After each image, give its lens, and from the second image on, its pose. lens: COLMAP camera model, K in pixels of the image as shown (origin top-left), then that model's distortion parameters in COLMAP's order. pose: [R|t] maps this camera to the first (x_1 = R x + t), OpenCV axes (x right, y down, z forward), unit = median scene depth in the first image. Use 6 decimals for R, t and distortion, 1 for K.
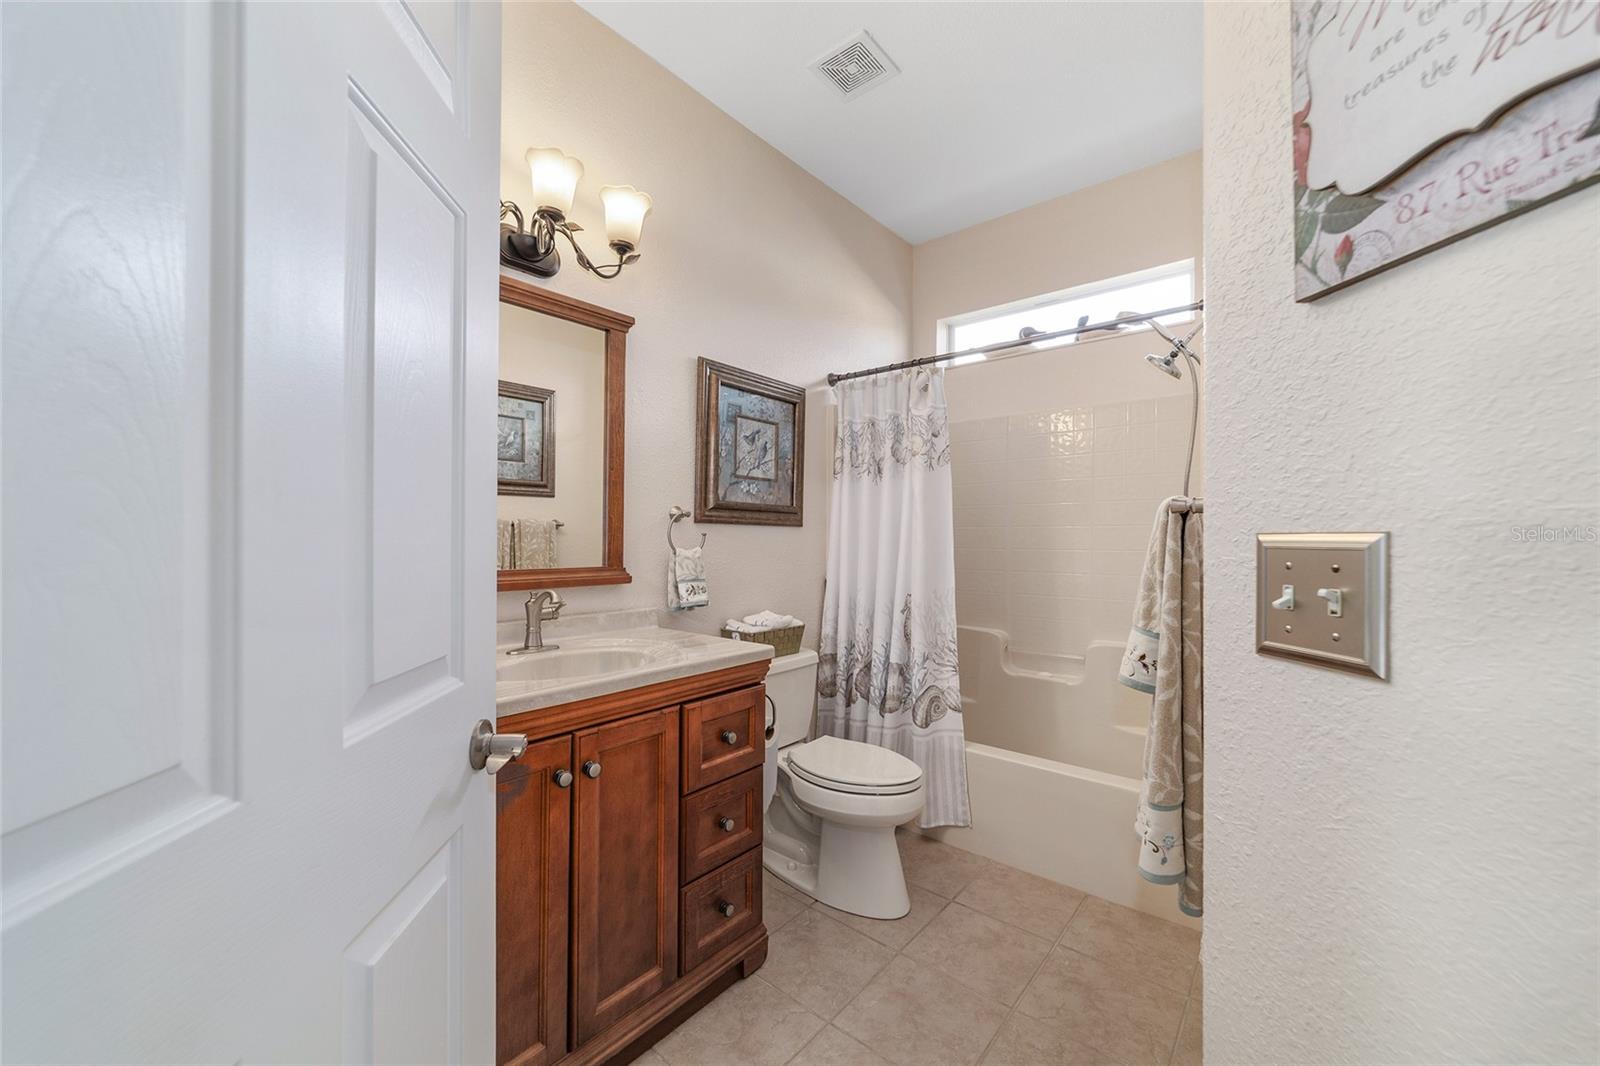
lens RADIAL K [[611.4, 0, 800.8], [0, 611.4, 532.2], [0, 0, 1]] dist [-0.020958, 0.011312]
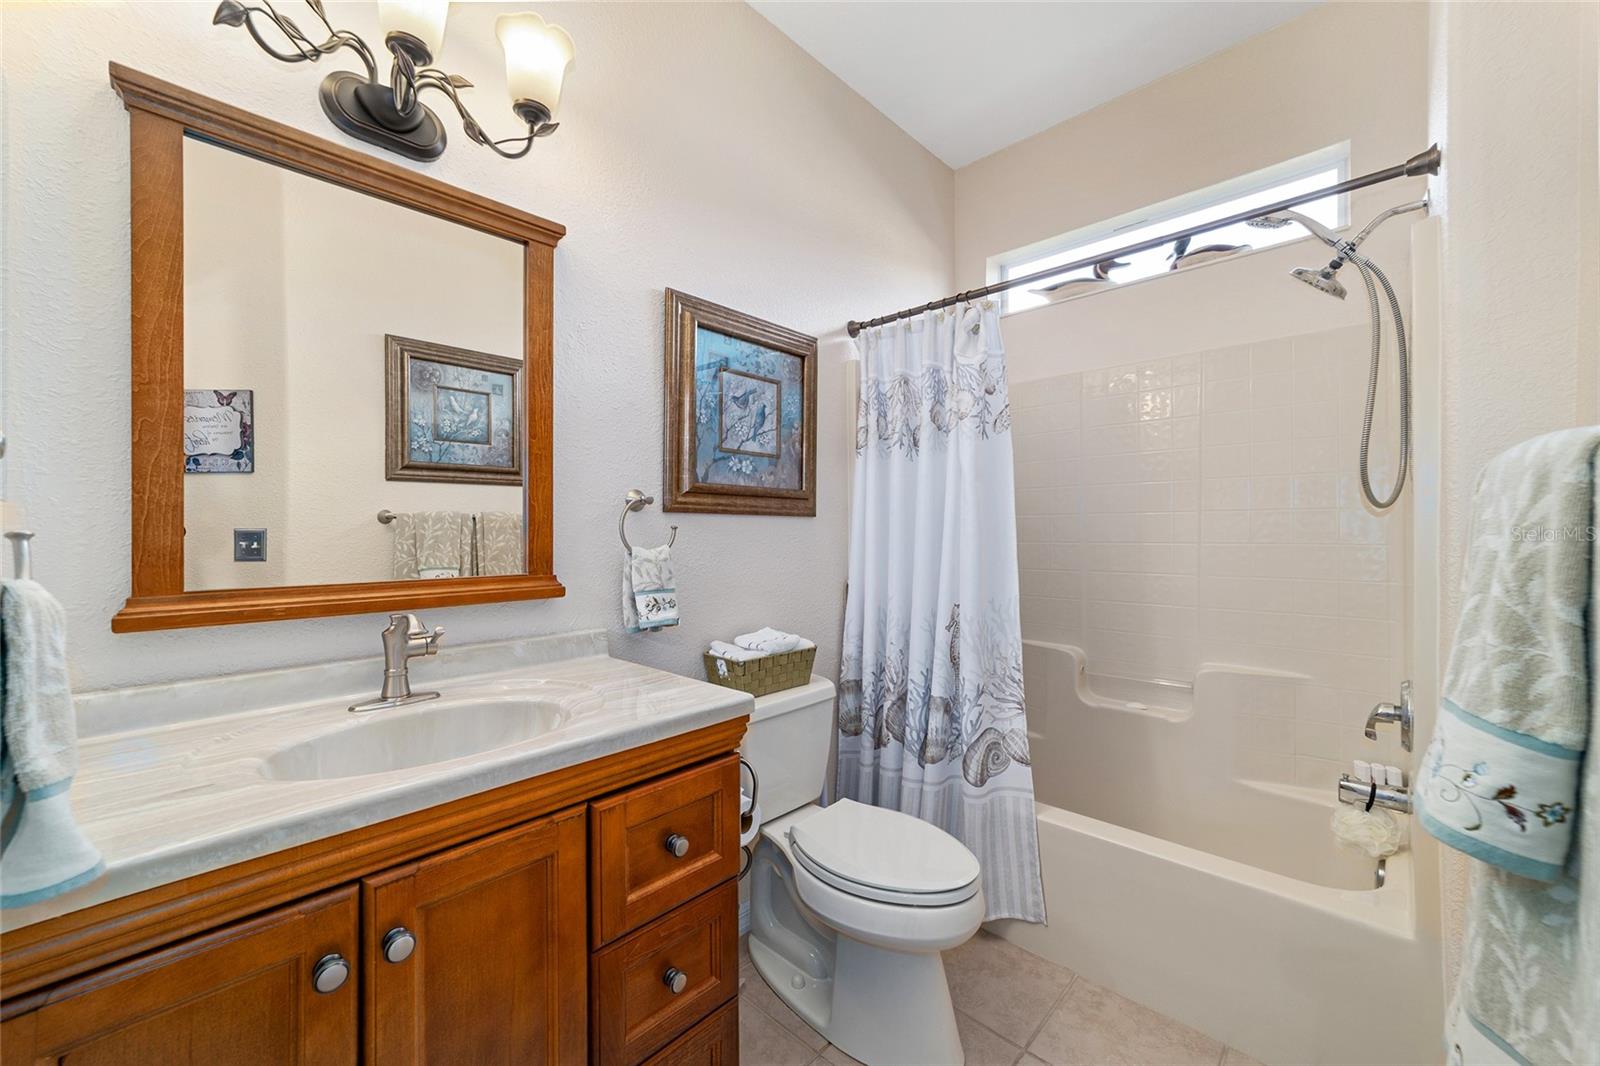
lens RADIAL K [[618.4, 0, 802.7], [0, 618.4, 527.4], [0, 0, 1]] dist [-0.009245, 0.000058]
pose [[0.998166, -0.010593, -0.059610, 0.038180], [0.010745, 0.999940, 0.002229, 0.003020], [0.059583, -0.002865, 0.998219, 0.251138]]
